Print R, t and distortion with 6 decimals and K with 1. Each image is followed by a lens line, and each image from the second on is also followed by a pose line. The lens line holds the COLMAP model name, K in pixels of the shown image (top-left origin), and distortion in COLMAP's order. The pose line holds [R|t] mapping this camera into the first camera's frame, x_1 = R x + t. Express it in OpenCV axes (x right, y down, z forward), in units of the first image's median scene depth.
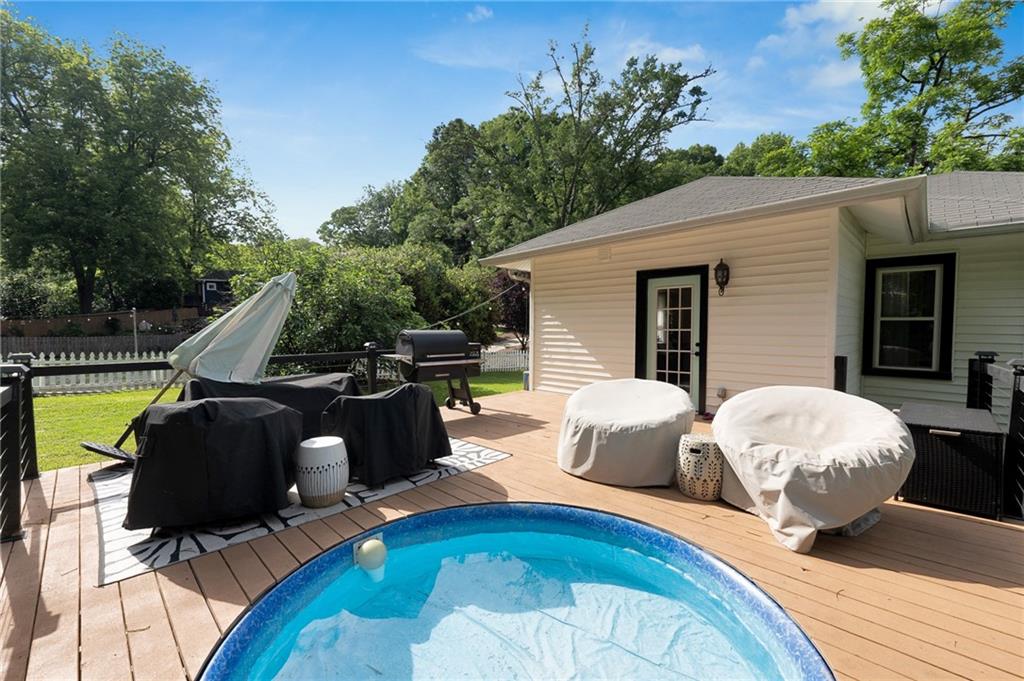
lens RADIAL K [[425.2, 0, 511.4], [0, 425.2, 344.3], [0, 0, 1]] dist [-0.001915, -0.000190]
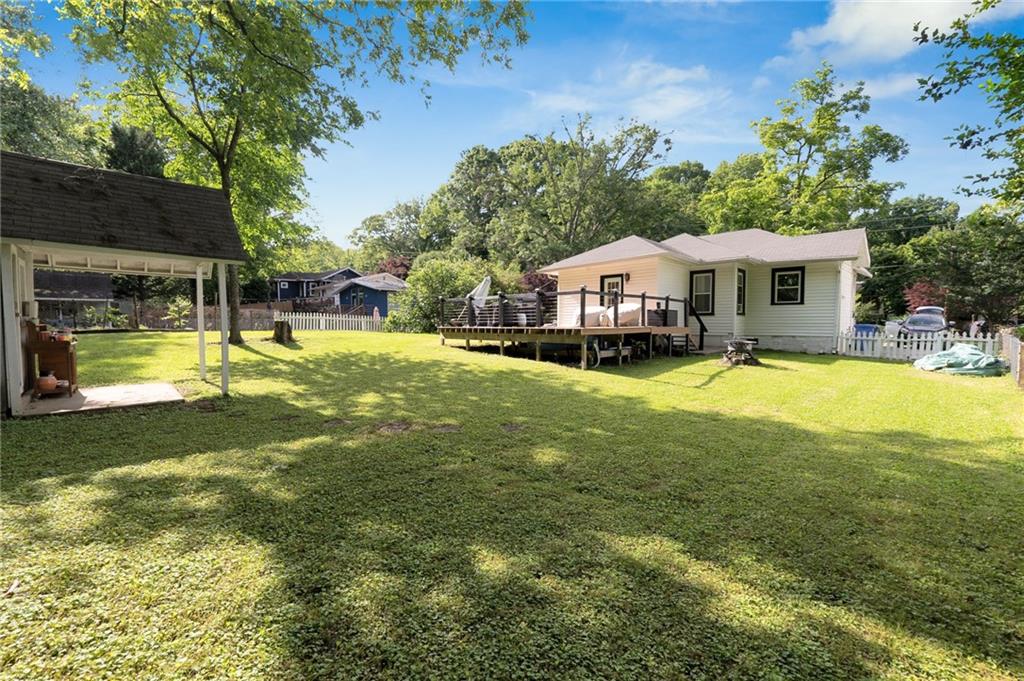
lens RADIAL K [[425.2, 0, 511.4], [0, 425.2, 344.3], [0, 0, 1]] dist [-0.001915, -0.000190]
pose [[0.999940, 0.001684, -0.010824, -0.048272], [-0.001693, 0.999998, -0.000762, 0.055074], [0.010823, 0.000781, 0.999941, -0.351961]]
